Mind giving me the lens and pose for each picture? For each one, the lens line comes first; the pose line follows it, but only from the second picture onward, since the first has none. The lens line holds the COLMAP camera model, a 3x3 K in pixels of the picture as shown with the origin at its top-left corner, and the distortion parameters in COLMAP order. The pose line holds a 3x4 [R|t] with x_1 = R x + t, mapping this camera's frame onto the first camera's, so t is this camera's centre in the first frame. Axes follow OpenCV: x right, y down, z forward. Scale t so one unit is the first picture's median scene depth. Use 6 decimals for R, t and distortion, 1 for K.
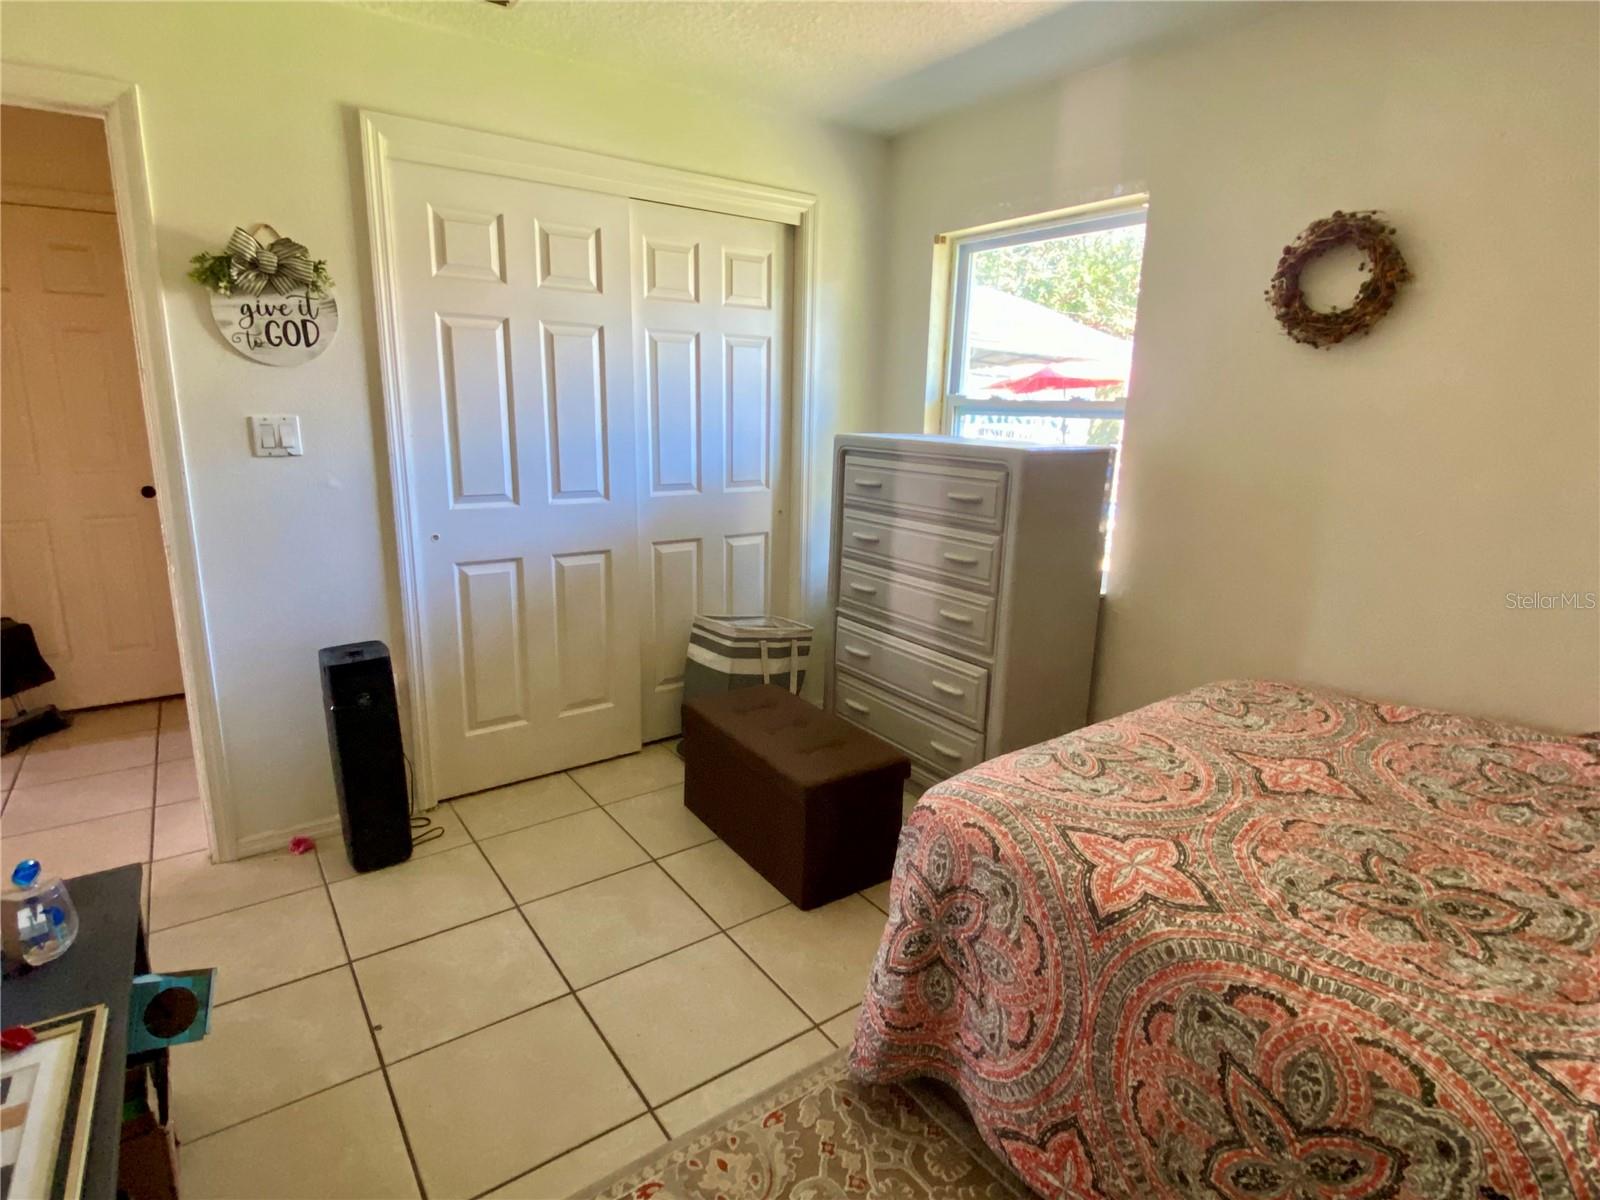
lens RADIAL K [[824.0, 0, 804.7], [0, 824.0, 596.7], [0, 0, 1]] dist [-0.000875, -0.003056]
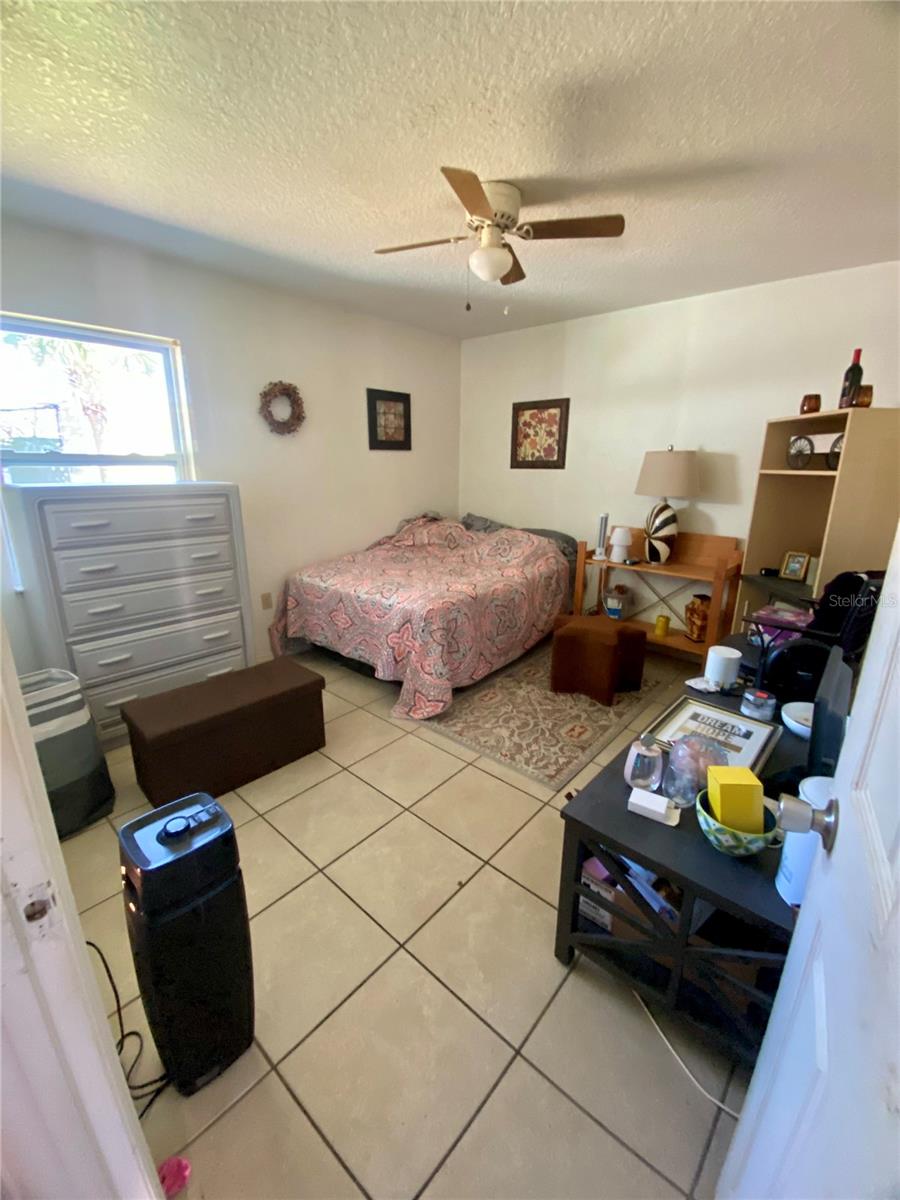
lens RADIAL K [[490.9, 0, 455.0], [0, 490.9, 599.3], [0, 0, 1]] dist [-0.000924, -0.000031]
pose [[-0.234096, -0.283507, 0.929958, -0.996252], [0.208387, 0.919674, 0.332828, -0.217345], [-0.949618, 0.271705, -0.156213, 0.828721]]
